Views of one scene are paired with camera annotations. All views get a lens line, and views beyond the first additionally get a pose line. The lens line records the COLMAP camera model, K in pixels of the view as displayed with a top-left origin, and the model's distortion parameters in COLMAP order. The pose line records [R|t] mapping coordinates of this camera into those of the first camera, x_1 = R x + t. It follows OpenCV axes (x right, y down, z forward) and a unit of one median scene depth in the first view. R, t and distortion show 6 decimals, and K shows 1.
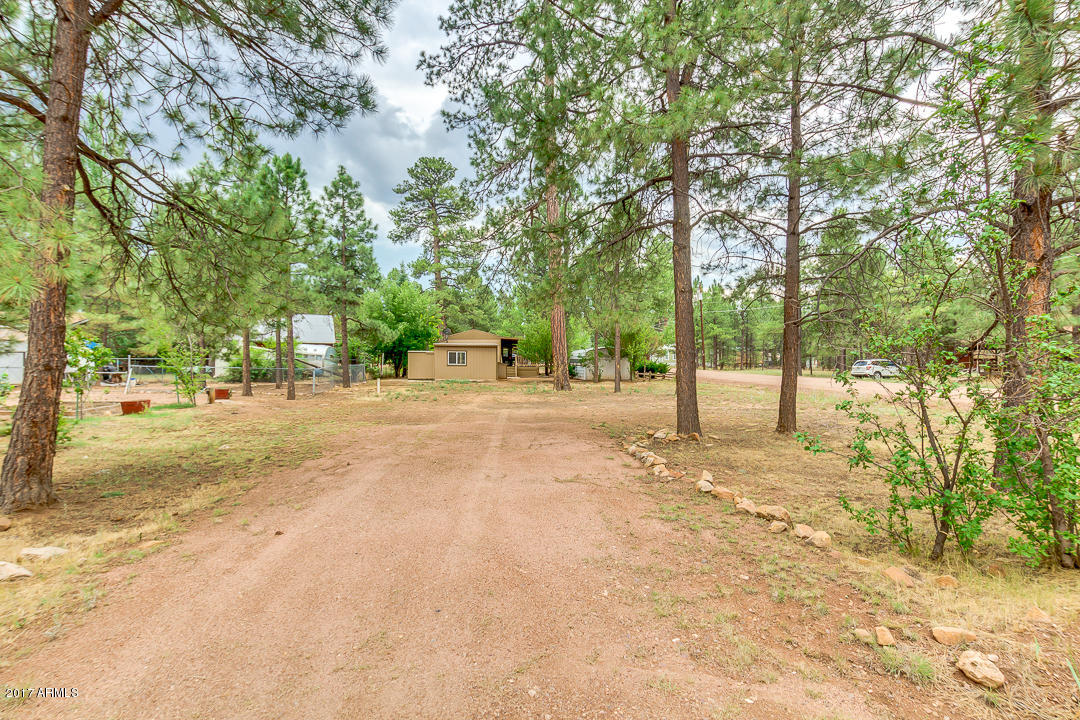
lens RADIAL K [[544.8, 0, 525.2], [0, 544.8, 361.8], [0, 0, 1]] dist [0.008375, -0.000536]
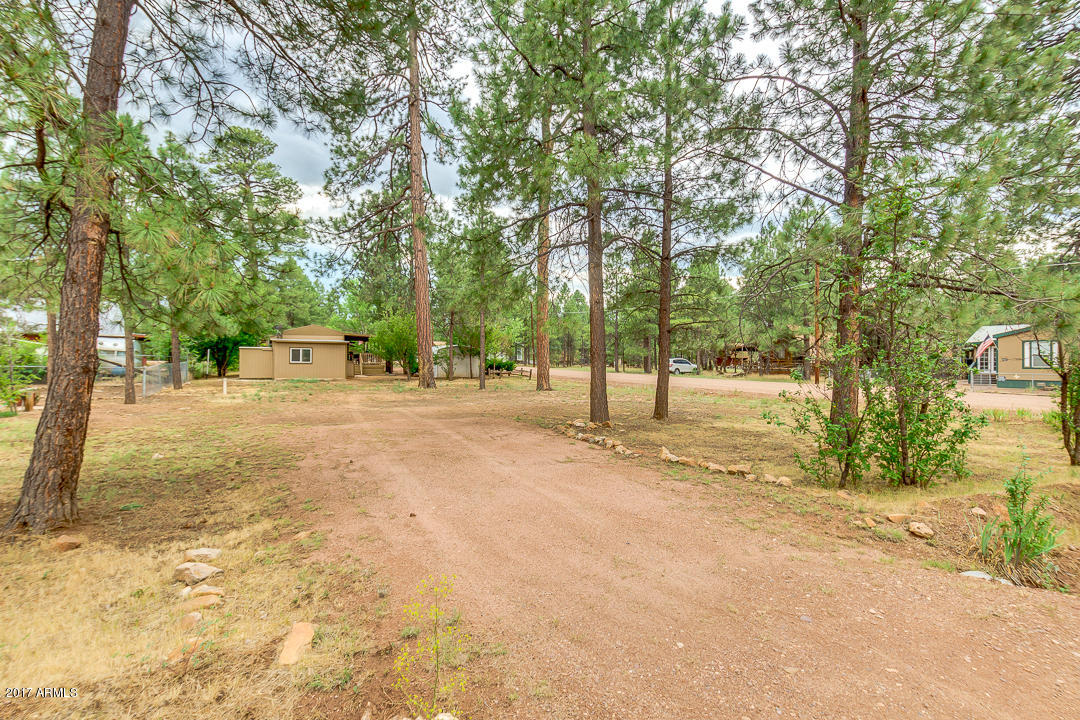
lens RADIAL K [[552.6, 0, 540.0], [0, 552.6, 360.0], [0, 0, 1]] dist [0.014043, -0.000215]
pose [[0.930389, 0.002637, 0.366564, -0.230054], [-0.003347, 0.999994, 0.001302, -0.004217], [-0.366558, -0.002438, 0.930392, -0.062094]]
